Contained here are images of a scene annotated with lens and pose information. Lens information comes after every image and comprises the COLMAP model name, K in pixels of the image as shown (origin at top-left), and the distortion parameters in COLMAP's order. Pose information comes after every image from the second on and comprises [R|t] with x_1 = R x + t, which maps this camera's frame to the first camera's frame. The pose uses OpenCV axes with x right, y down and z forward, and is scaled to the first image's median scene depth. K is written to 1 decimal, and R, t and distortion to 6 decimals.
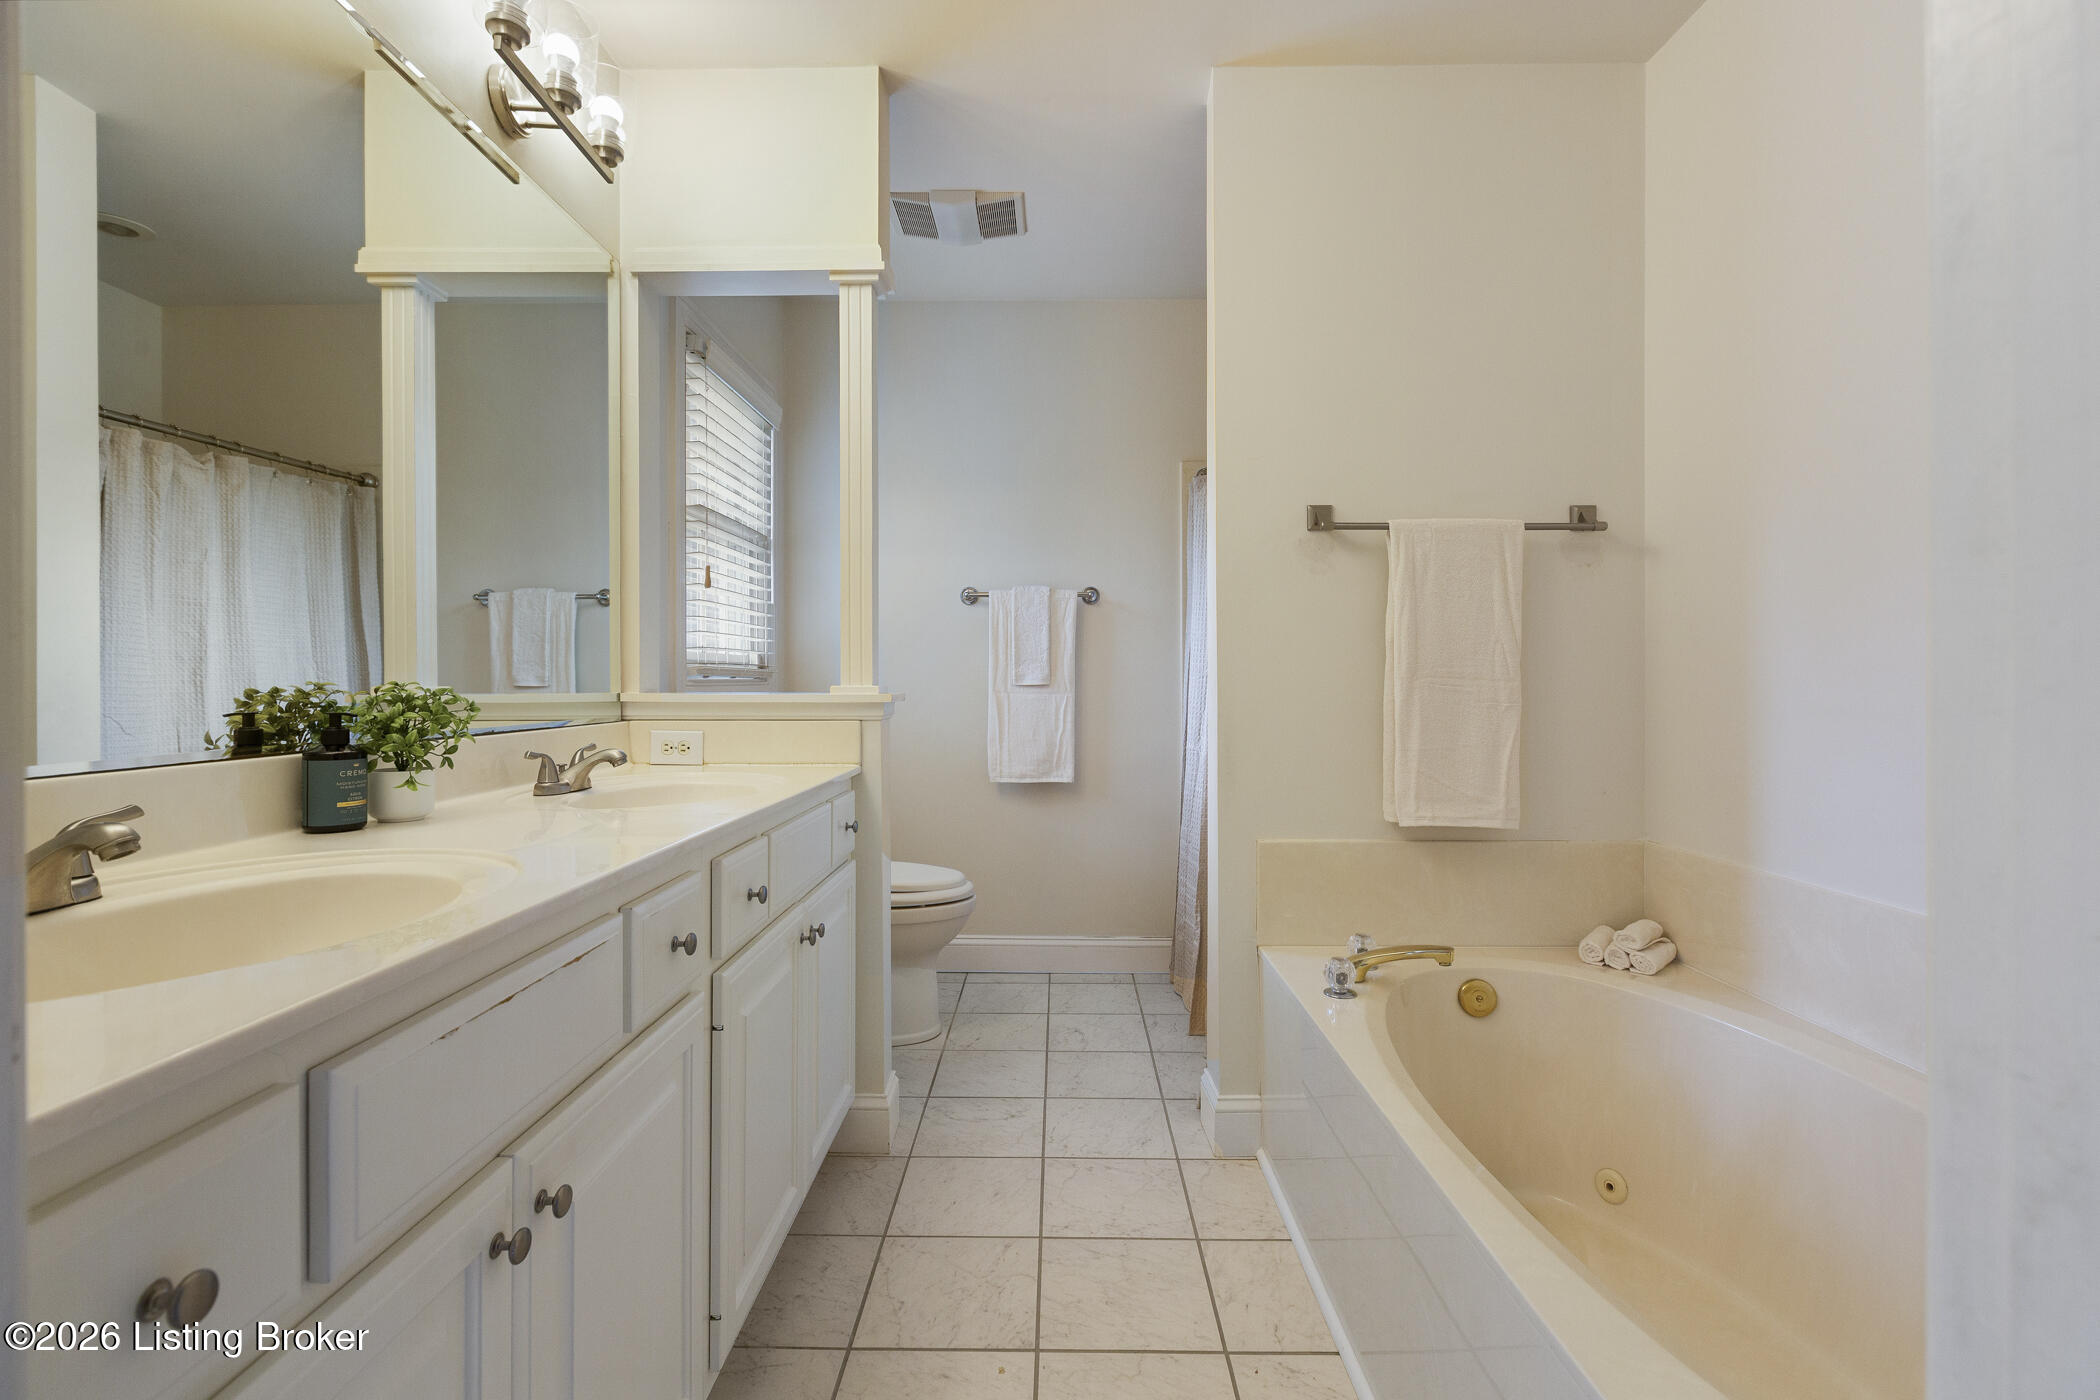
lens RADIAL K [[936.3, 0, 1055.2], [0, 936.3, 684.8], [0, 0, 1]] dist [-0.001637, -0.000052]
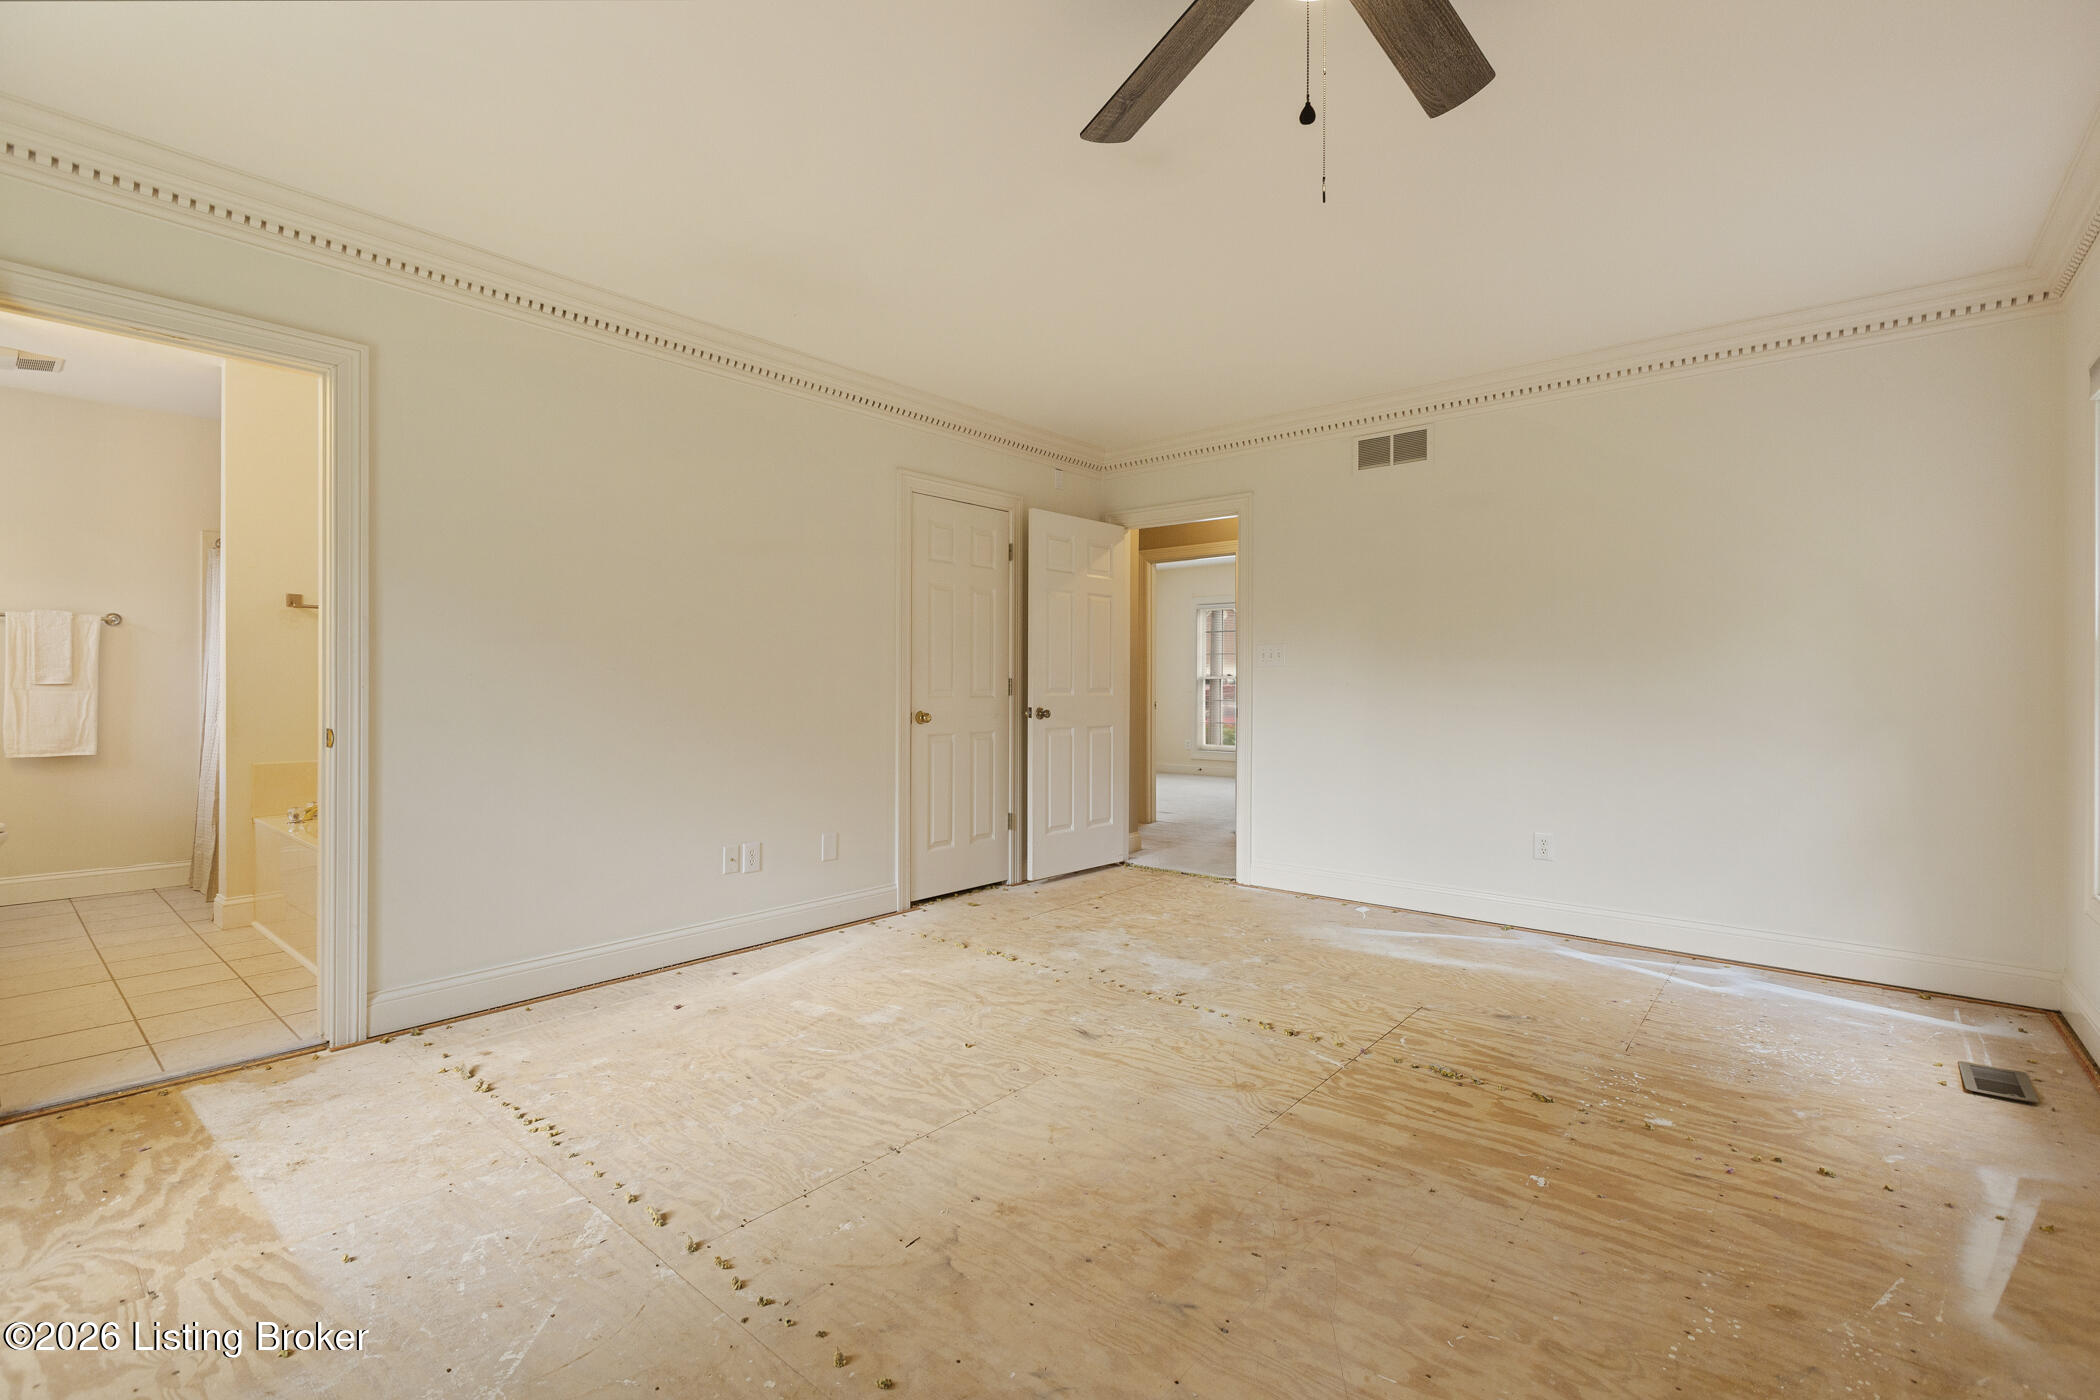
lens RADIAL K [[936.3, 0, 1052.8], [0, 936.3, 692.4], [0, 0, 1]] dist [-0.001637, -0.000052]
pose [[0.643377, 0.000279, 0.765549, -0.201441], [-0.003979, 0.999988, 0.002980, 0.004392], [-0.765539, -0.004964, 0.643371, -1.517167]]
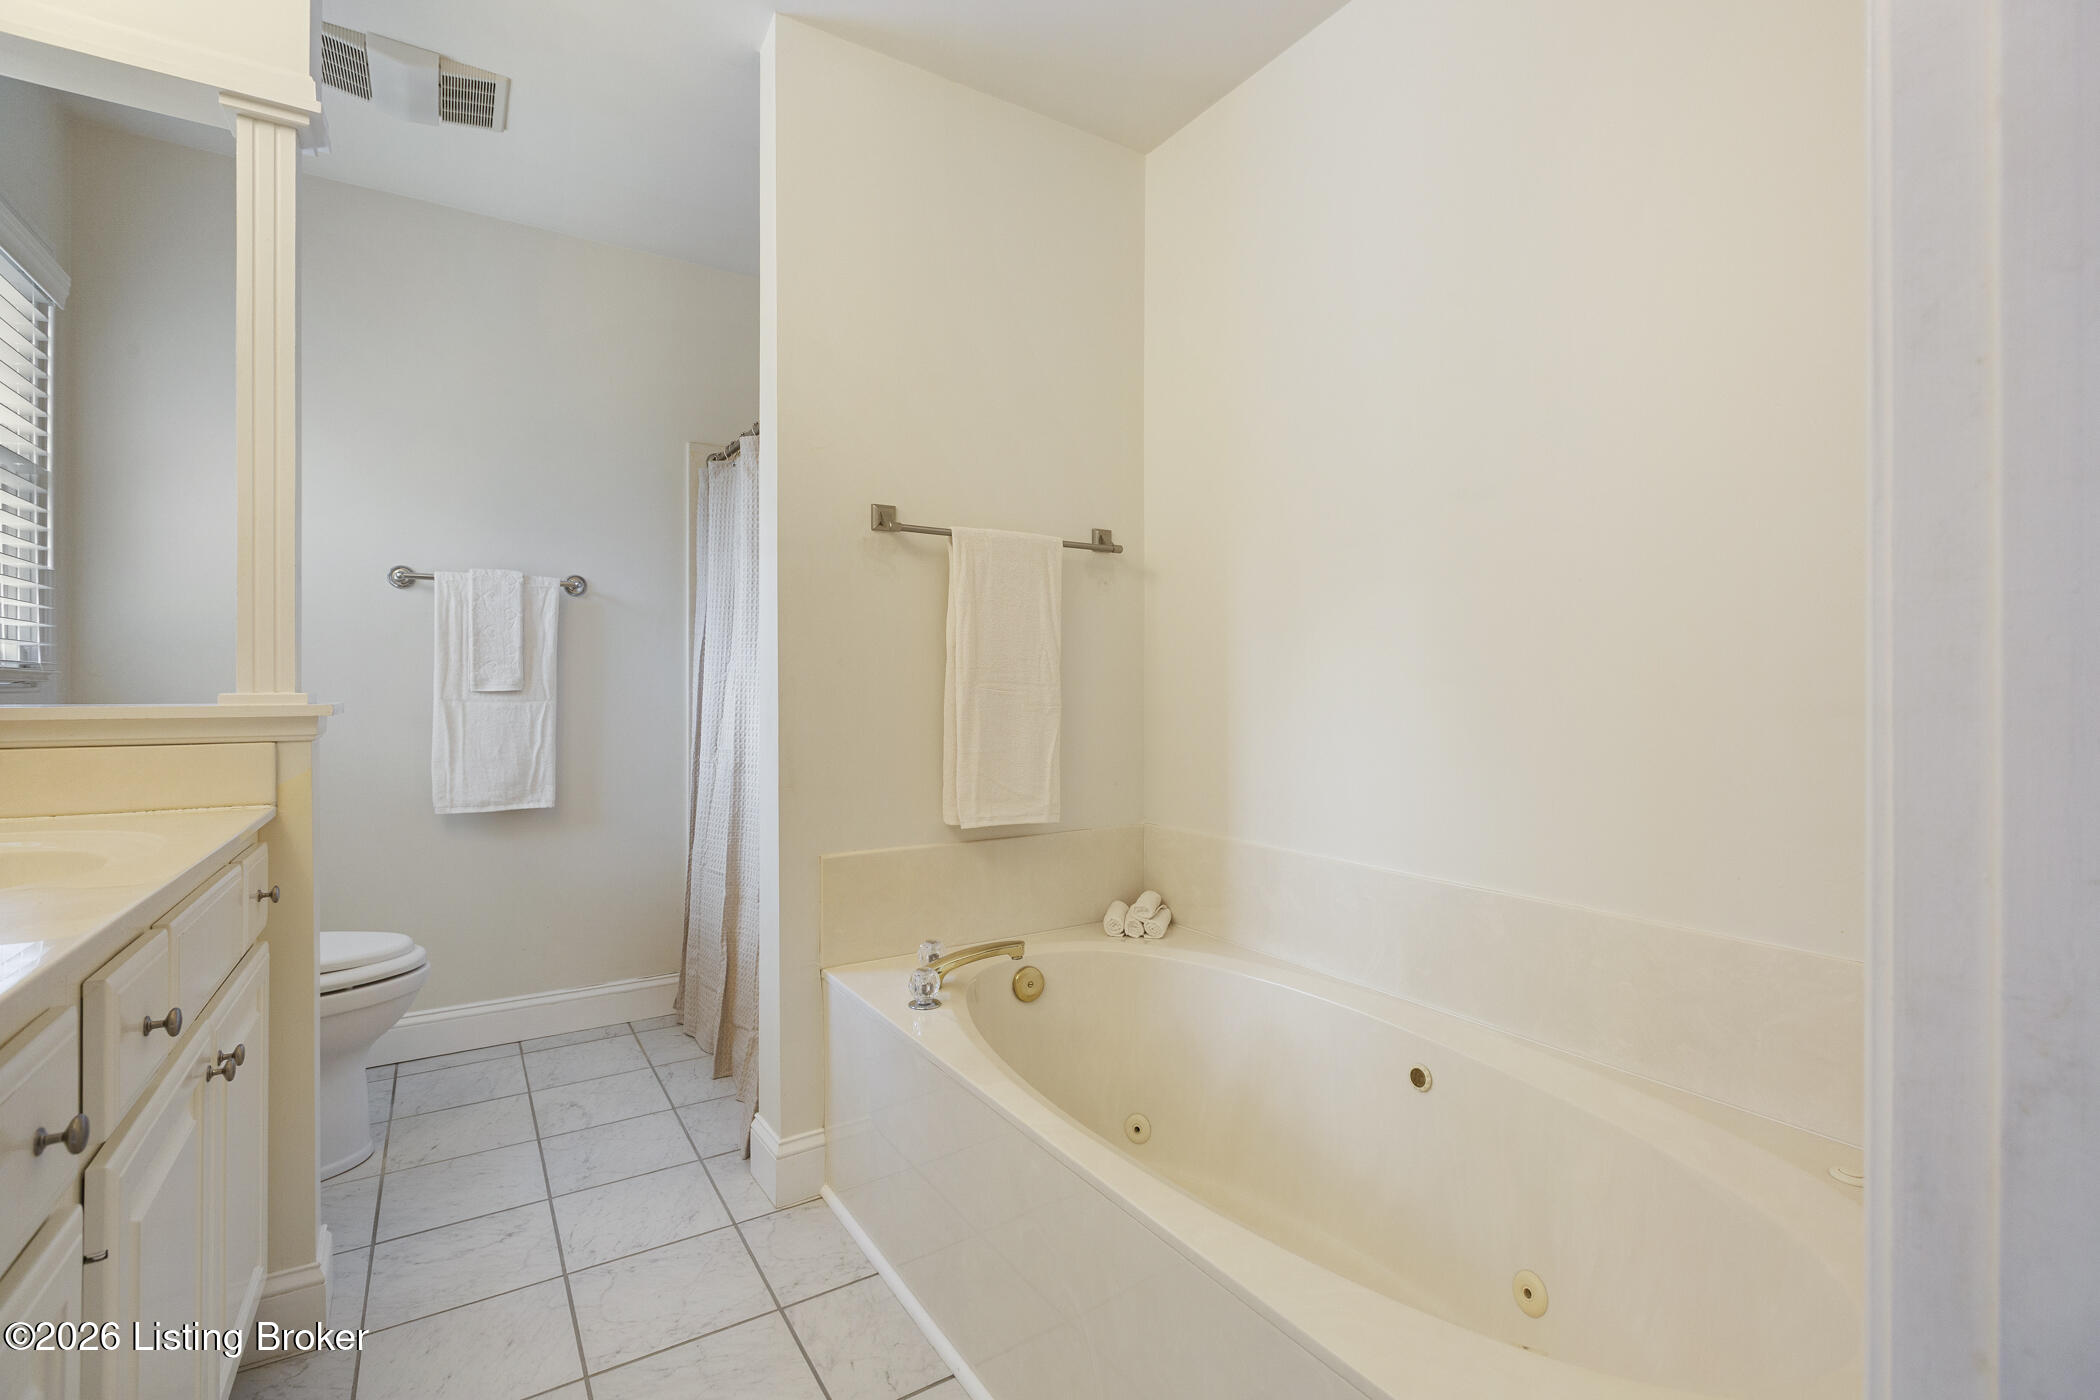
lens RADIAL K [[936.3, 0, 1055.2], [0, 936.3, 687.0], [0, 0, 1]] dist [-0.001637, -0.000052]
pose [[0.837350, -0.001587, 0.546664, -0.098959], [0.003389, 0.999992, -0.002288, -0.000019], [-0.546656, 0.003769, 0.837349, 0.087972]]
